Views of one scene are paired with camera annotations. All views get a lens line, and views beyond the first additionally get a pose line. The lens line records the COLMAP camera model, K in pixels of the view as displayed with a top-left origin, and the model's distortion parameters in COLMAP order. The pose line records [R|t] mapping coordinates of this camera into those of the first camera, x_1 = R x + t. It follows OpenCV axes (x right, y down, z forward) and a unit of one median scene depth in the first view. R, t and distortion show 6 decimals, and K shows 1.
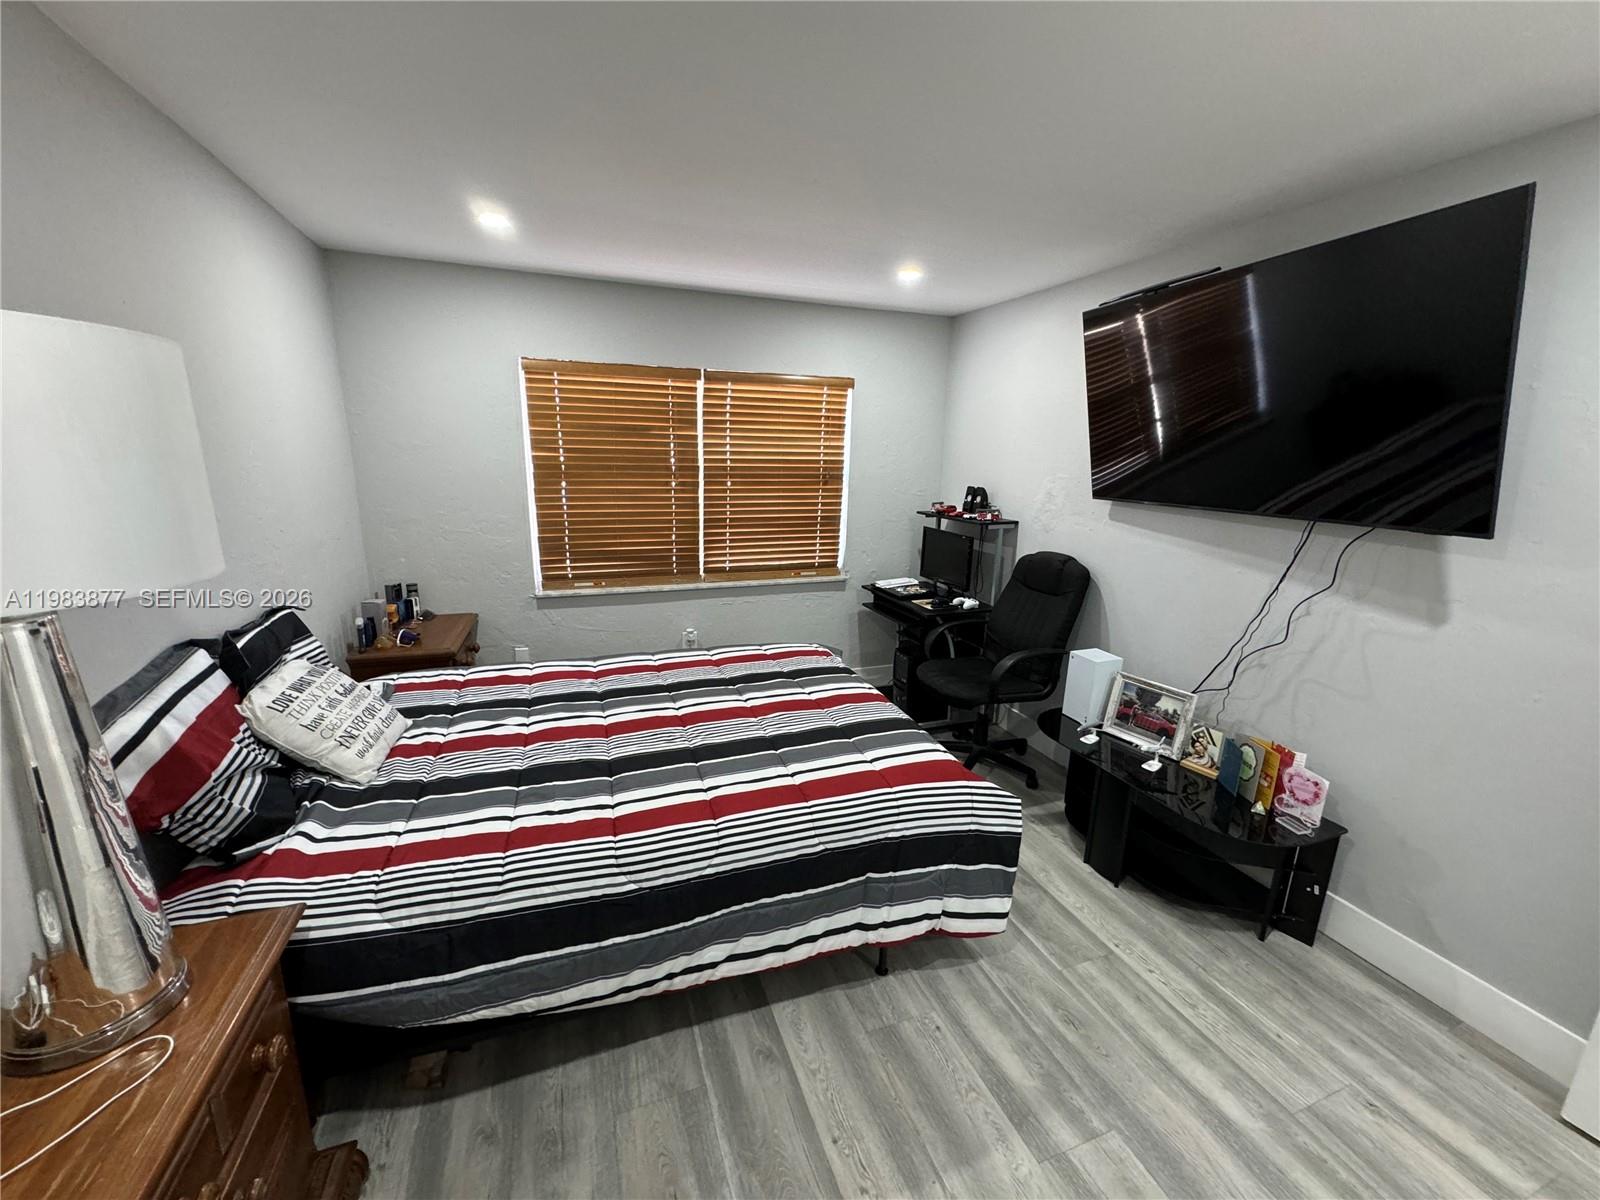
lens RADIAL K [[638.2, 0, 795.0], [0, 638.2, 596.6], [0, 0, 1]] dist [-0.001676, -0.000342]
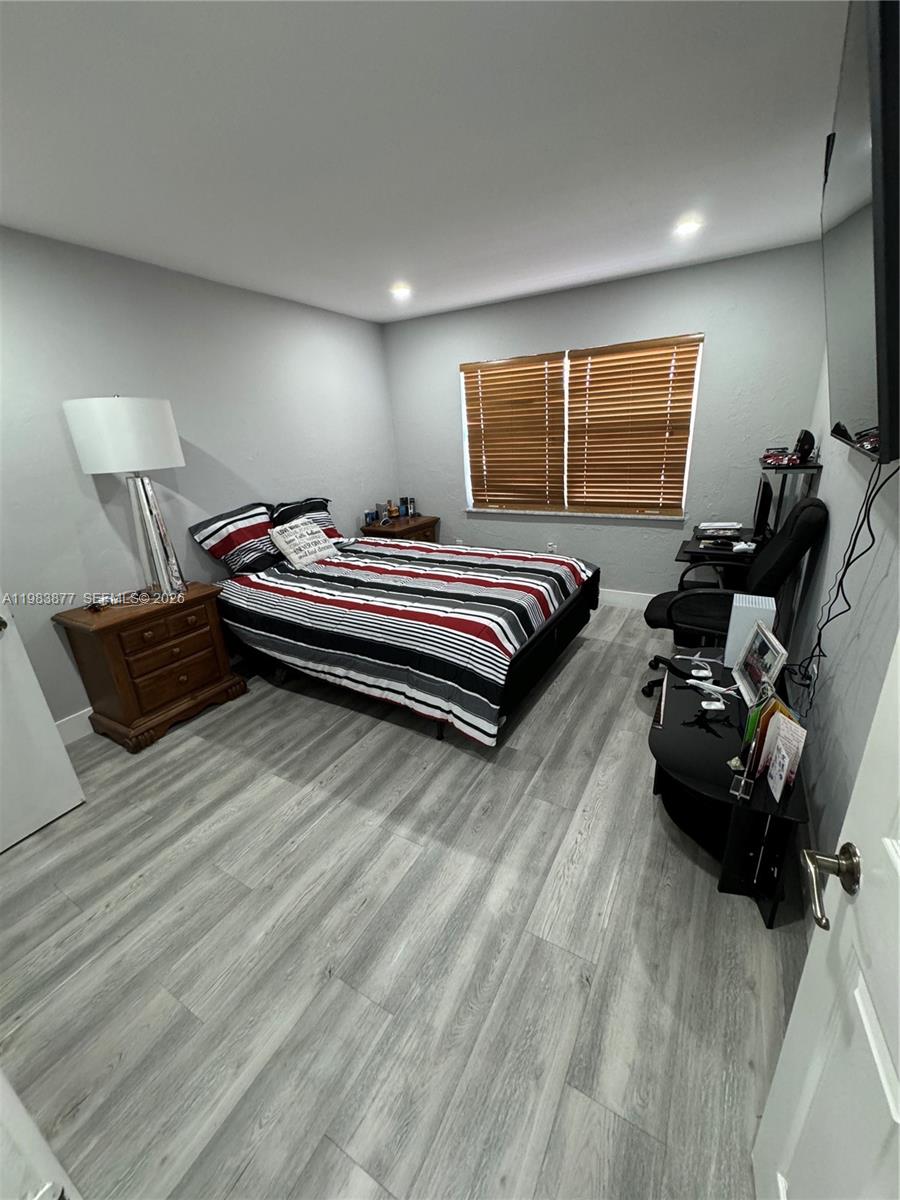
lens RADIAL K [[478.7, 0, 451.6], [0, 478.7, 602.0], [0, 0, 1]] dist [-0.001676, -0.000342]
pose [[0.636160, 0.212987, -0.741577, 0.659081], [-0.111194, 0.976419, 0.185048, 0.006539], [0.763503, -0.035262, 0.644841, 0.154841]]
